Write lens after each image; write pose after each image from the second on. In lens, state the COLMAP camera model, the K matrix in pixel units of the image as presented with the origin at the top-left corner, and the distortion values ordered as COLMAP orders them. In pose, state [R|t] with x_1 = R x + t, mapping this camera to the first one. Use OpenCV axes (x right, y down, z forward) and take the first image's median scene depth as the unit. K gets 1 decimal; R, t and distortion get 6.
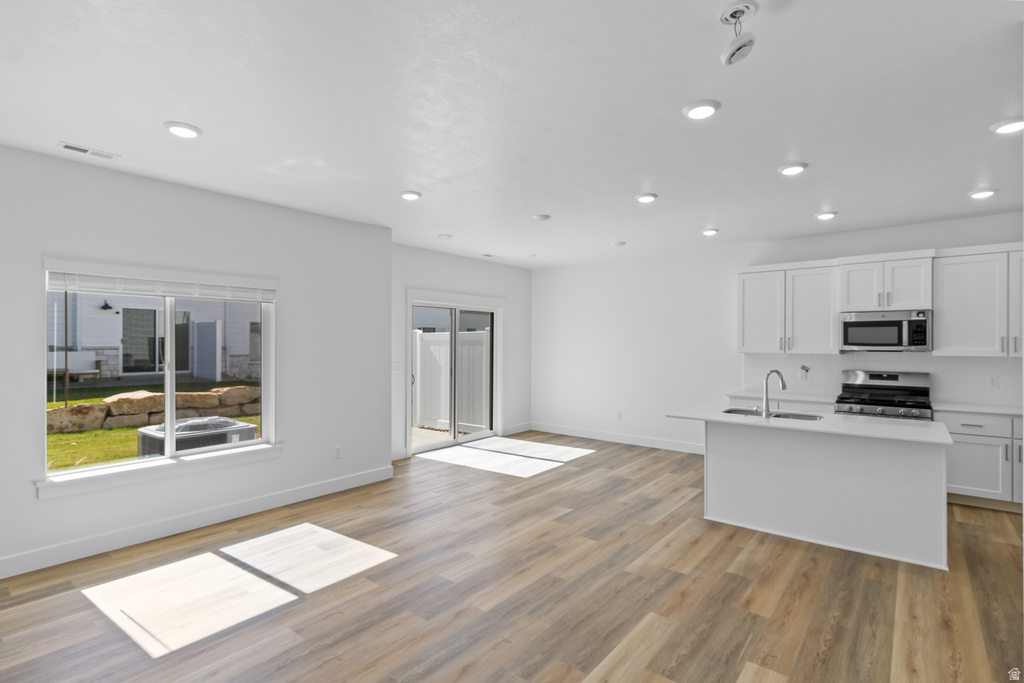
lens RADIAL K [[482.5, 0, 515.0], [0, 482.5, 343.2], [0, 0, 1]] dist [0.002716, 0.000751]
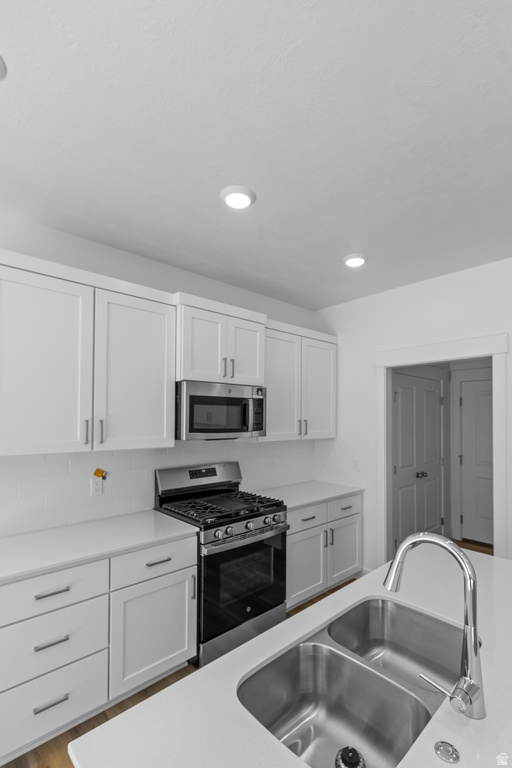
lens RADIAL K [[361.9, 0, 277.9], [0, 361.9, 413.7], [0, 0, 1]] dist [0.002716, 0.000751]
pose [[0.136295, 0.018260, 0.990500, 0.243581], [0.002713, 0.999819, -0.018805, -0.011856], [-0.990665, 0.005250, 0.136221, 0.877933]]
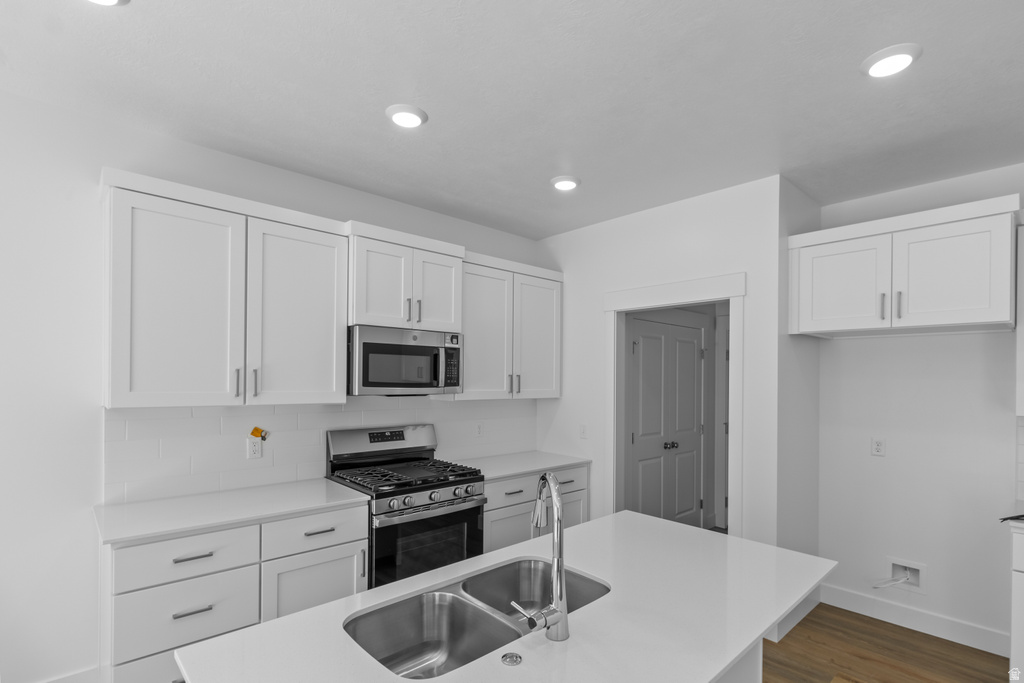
lens RADIAL K [[482.5, 0, 527.1], [0, 482.5, 381.2], [0, 0, 1]] dist [0.002716, 0.000751]
pose [[0.139398, -0.002948, 0.990232, 0.186382], [-0.009525, 0.999945, 0.004318, -0.005862], [-0.990191, -0.010034, 0.139362, 0.796450]]
